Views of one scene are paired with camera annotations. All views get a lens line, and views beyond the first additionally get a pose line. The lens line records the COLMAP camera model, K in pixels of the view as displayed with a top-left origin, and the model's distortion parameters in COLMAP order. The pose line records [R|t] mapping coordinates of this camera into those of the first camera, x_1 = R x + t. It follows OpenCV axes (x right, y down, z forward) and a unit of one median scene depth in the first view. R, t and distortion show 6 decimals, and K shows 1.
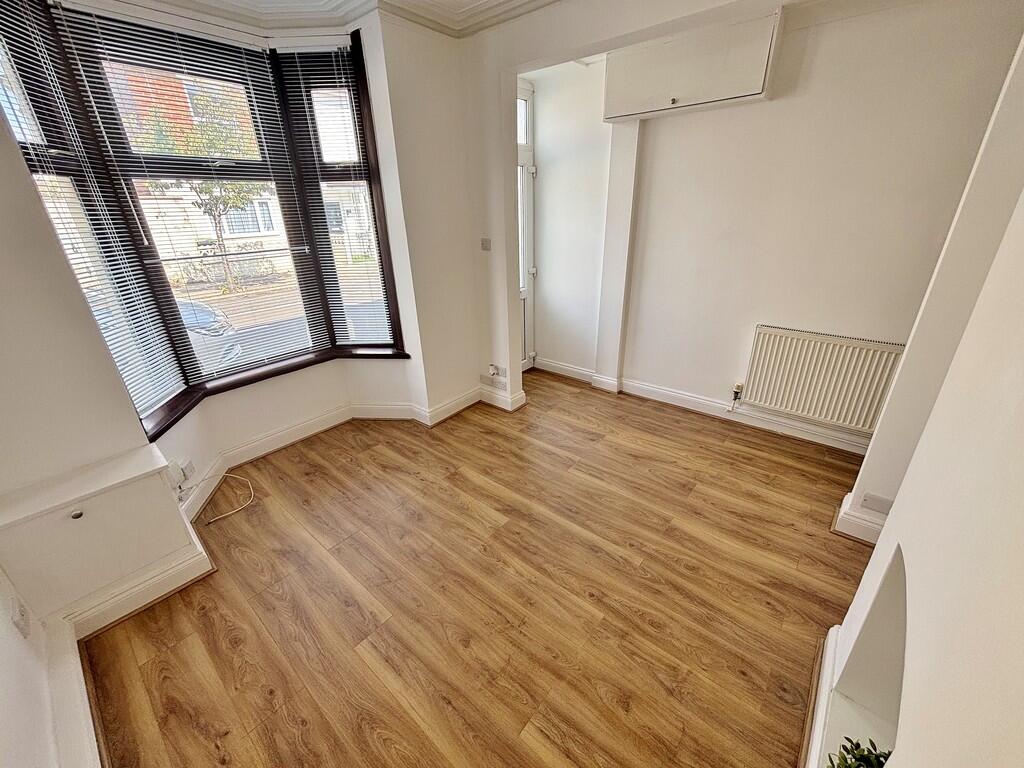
lens RADIAL K [[411.9, 0, 511.9], [0, 411.9, 382.4], [0, 0, 1]] dist [0.000987, -0.000303]
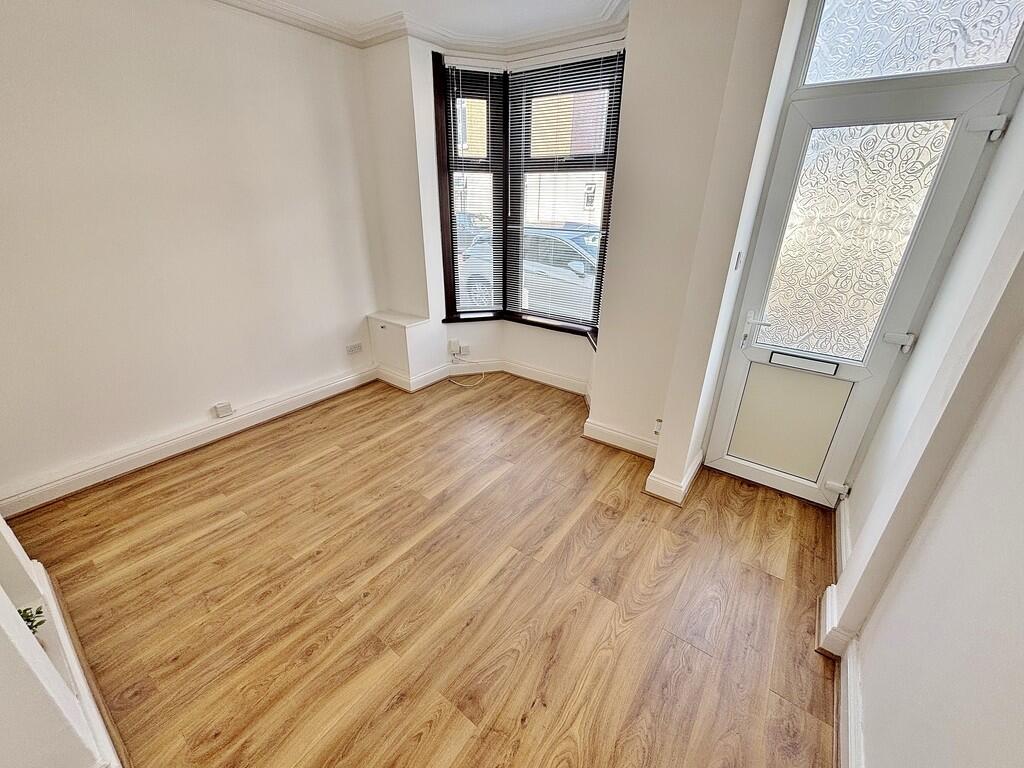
lens RADIAL K [[405.7, 0, 523.7], [0, 405.7, 390.4], [0, 0, 1]] dist [-0.000317, 0.000631]
pose [[0.089312, 0.451661, -0.887708, 0.899189], [-0.413150, 0.827774, 0.379601, -0.435491], [0.906273, 0.332854, 0.260534, 0.943929]]
